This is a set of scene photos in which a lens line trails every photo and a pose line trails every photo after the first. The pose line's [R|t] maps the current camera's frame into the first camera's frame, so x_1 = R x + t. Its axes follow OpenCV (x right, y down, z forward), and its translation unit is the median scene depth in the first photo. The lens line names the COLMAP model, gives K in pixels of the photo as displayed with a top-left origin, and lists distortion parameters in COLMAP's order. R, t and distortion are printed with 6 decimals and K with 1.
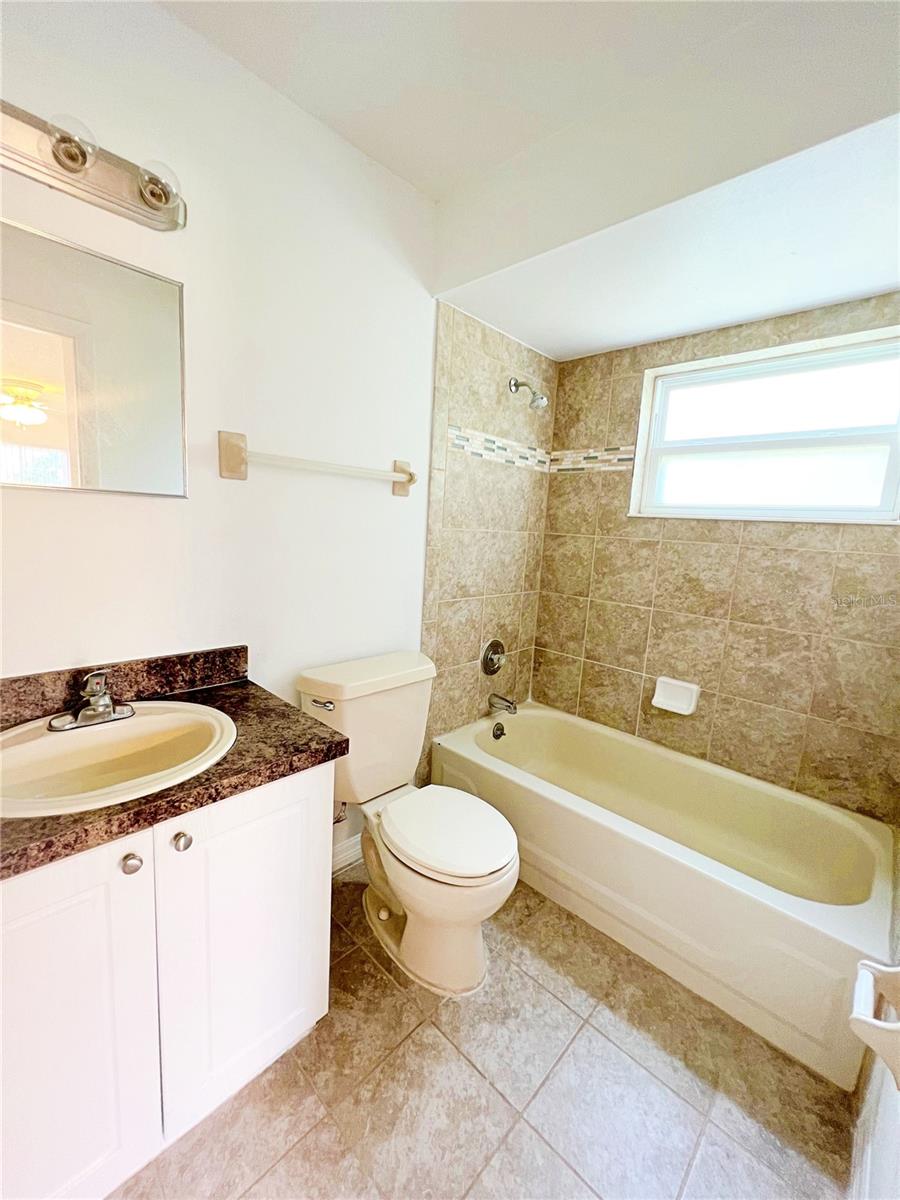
lens RADIAL K [[484.7, 0, 454.3], [0, 484.7, 599.9], [0, 0, 1]] dist [-0.005768, 0.001704]
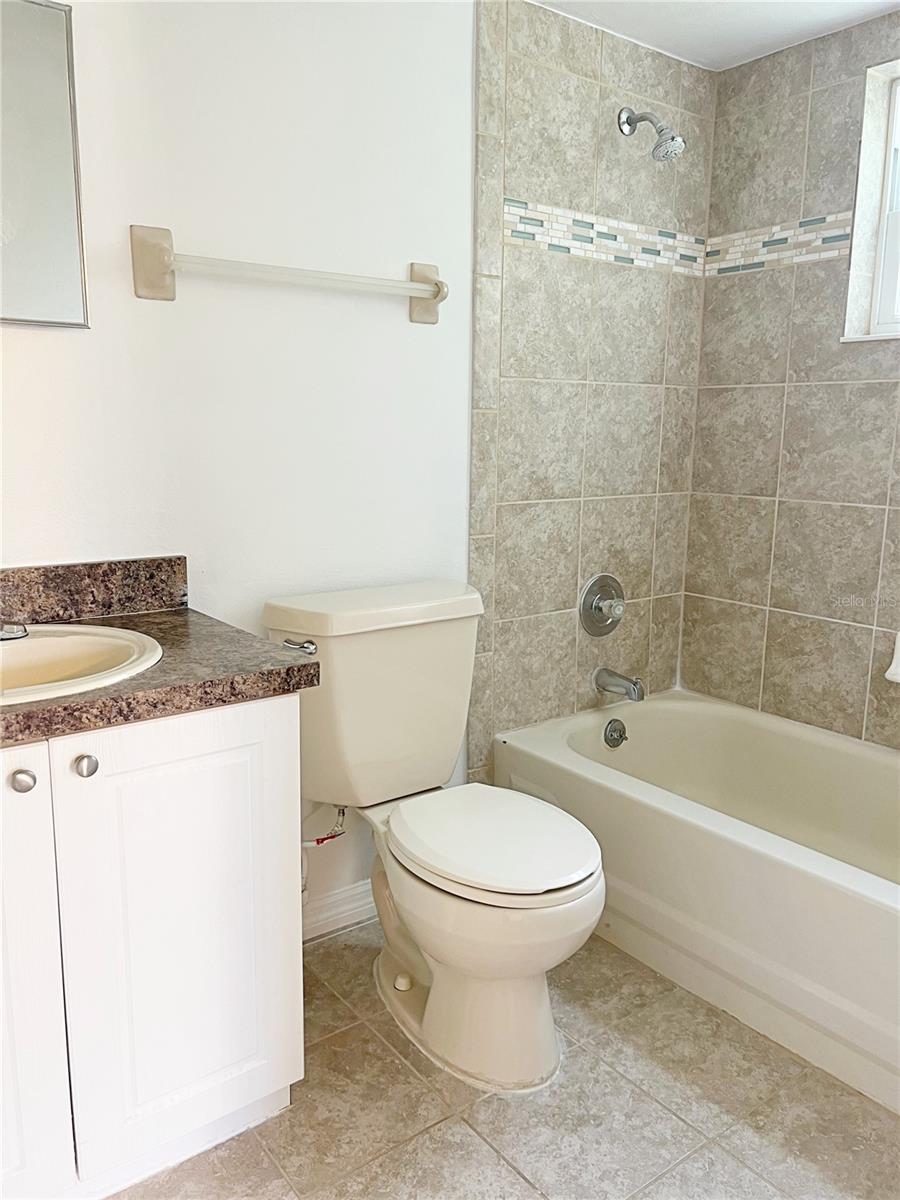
lens RADIAL K [[911.9, 0, 455.2], [0, 911.9, 599.5], [0, 0, 1]] dist [0.045158, -0.062258]
pose [[0.986676, -0.015900, -0.161919, 0.105587], [0.020618, 0.999409, 0.027501, 0.098497], [0.161386, -0.030473, 0.986421, -0.134263]]
